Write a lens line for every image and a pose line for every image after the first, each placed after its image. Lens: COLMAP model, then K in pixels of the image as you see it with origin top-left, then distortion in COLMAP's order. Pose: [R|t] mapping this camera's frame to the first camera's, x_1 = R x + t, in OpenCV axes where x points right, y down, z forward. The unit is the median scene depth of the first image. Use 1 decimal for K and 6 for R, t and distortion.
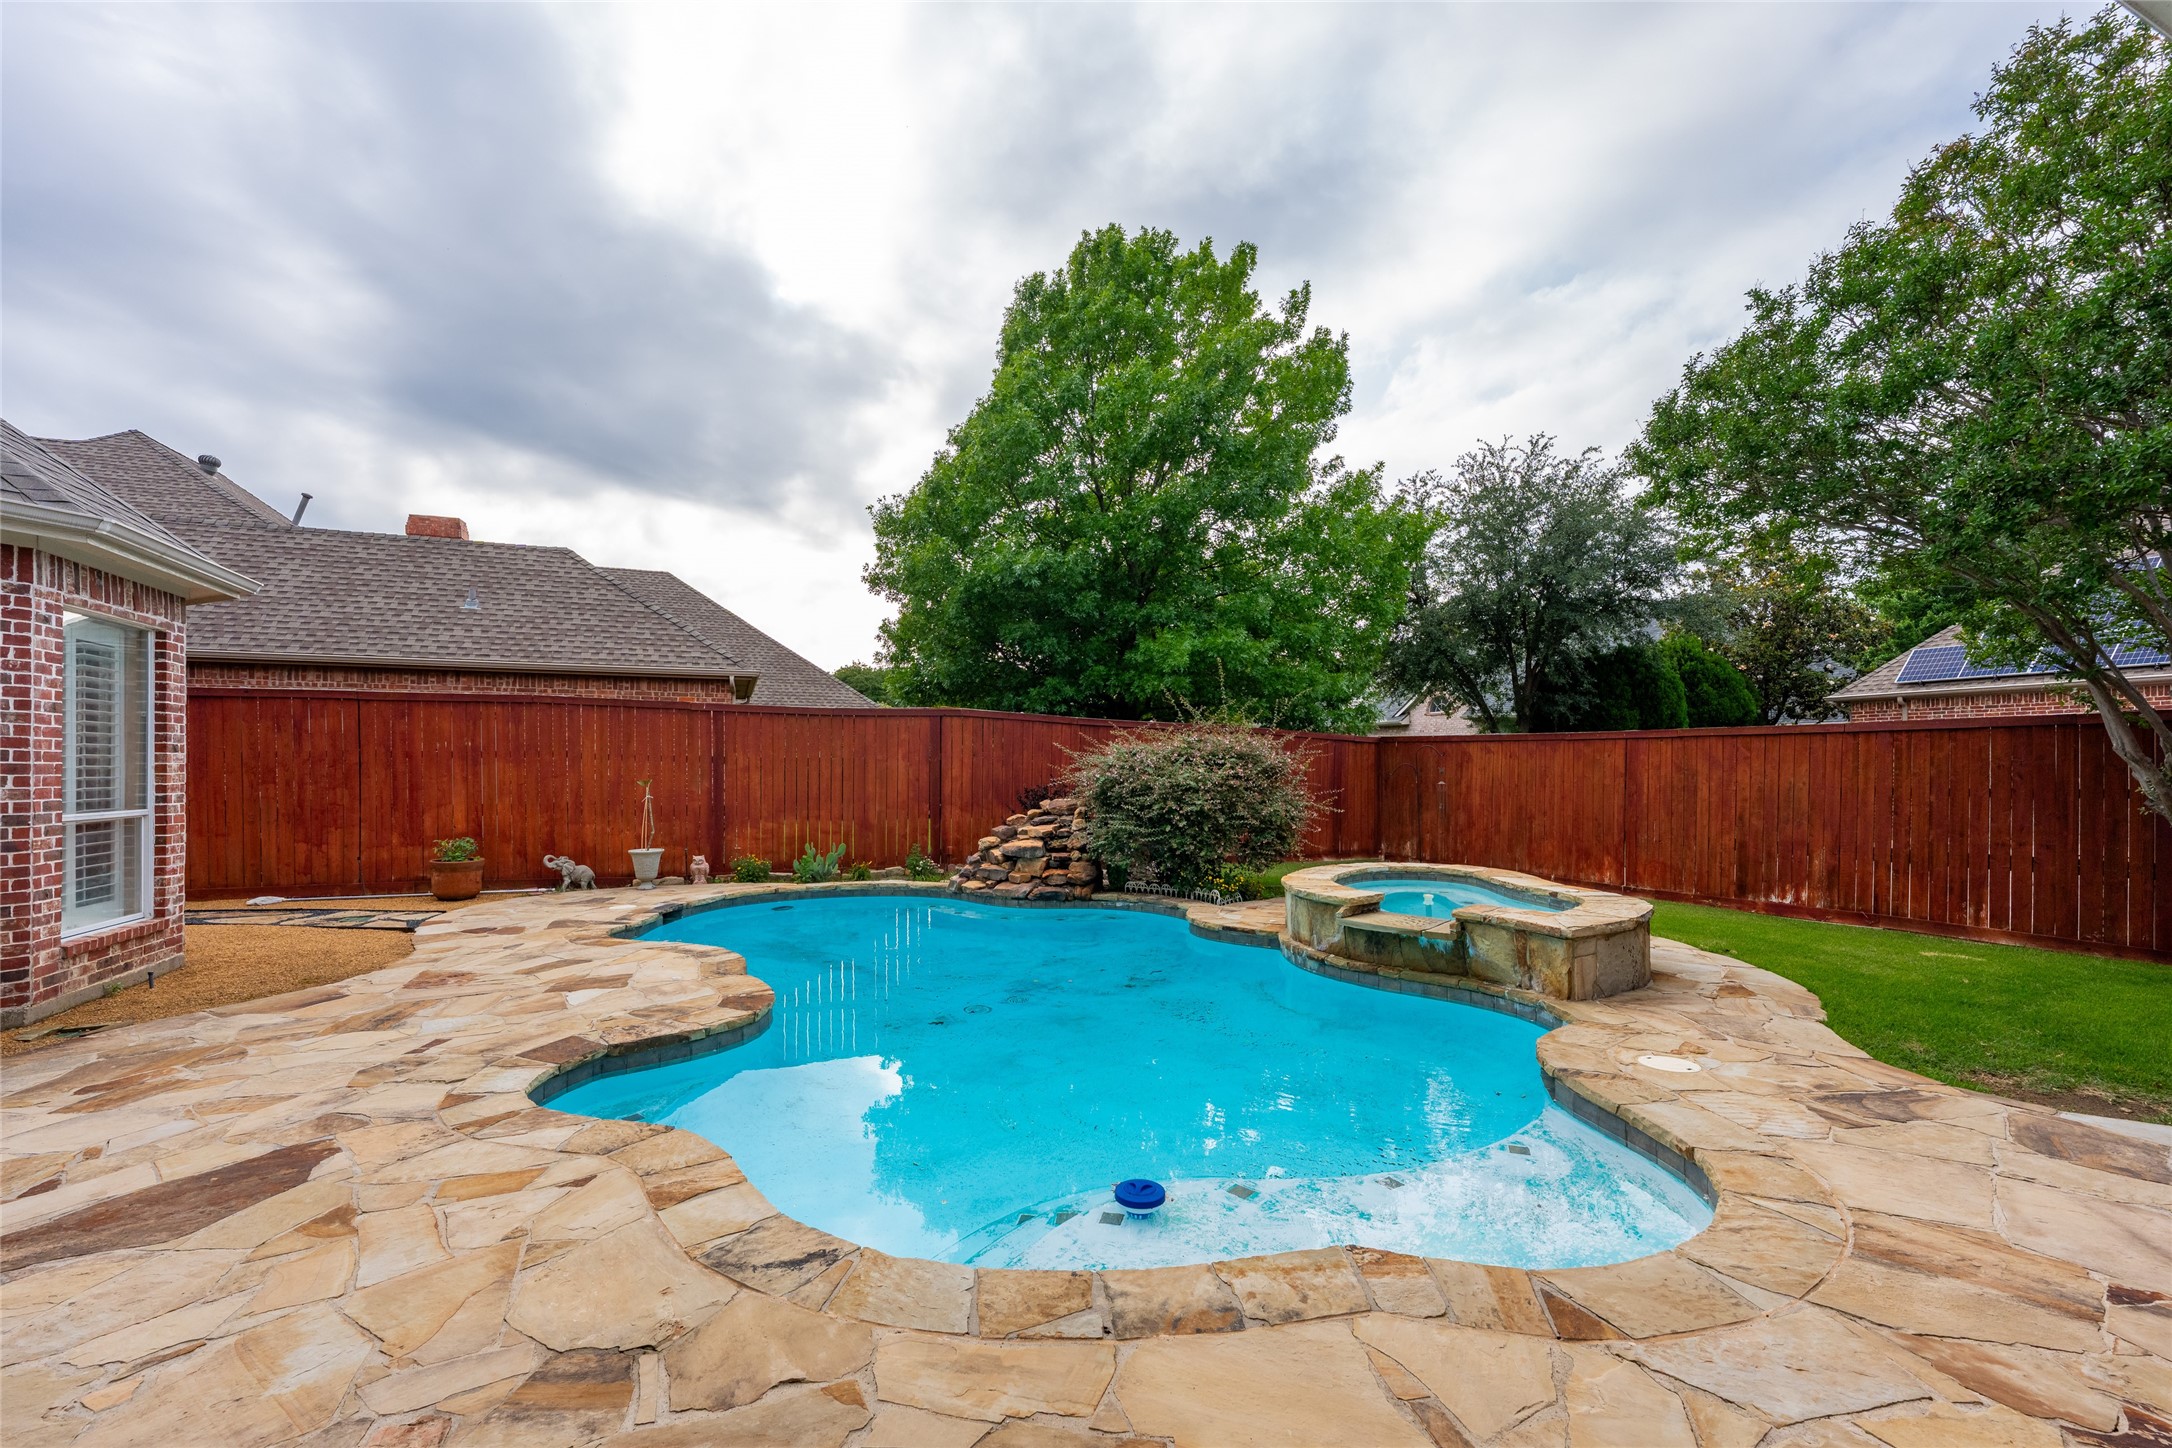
lens RADIAL K [[877.5, 0, 1114.1], [0, 877.5, 761.7], [0, 0, 1]] dist [-0.001273, 0.000063]
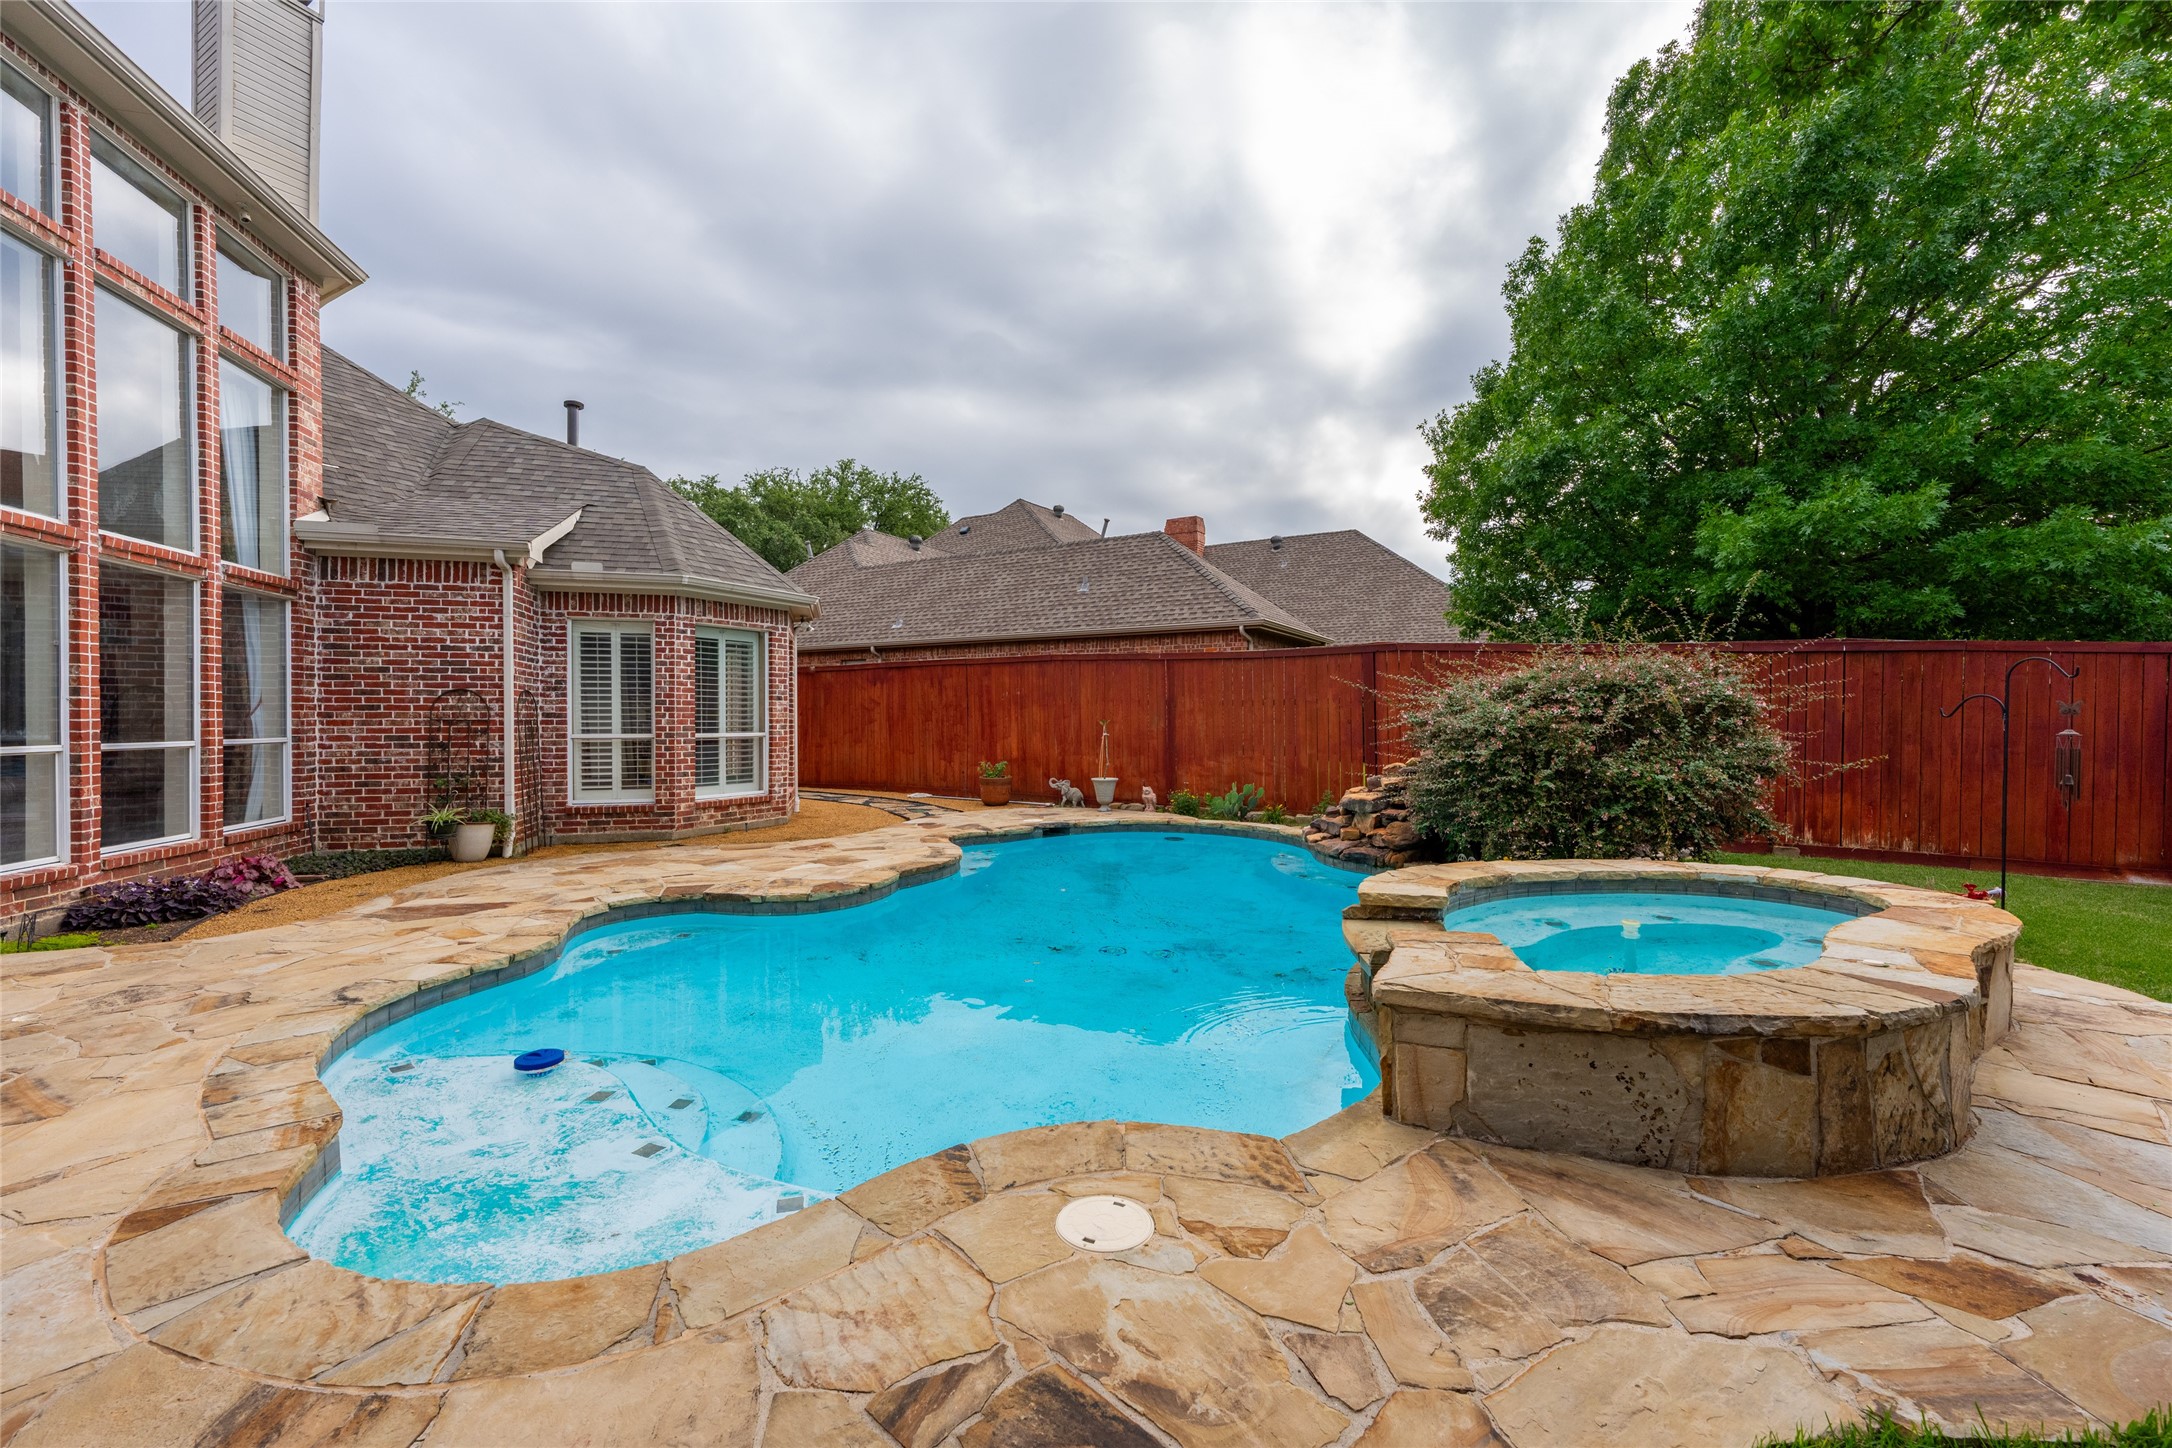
lens RADIAL K [[877.5, 0, 1086.6], [0, 877.5, 727.5], [0, 0, 1]] dist [-0.001273, 0.000063]
pose [[0.608190, 0.011331, -0.793711, 0.406653], [0.005776, 0.999808, 0.018699, 0.008137], [0.793771, -0.015957, 0.608008, 0.252216]]
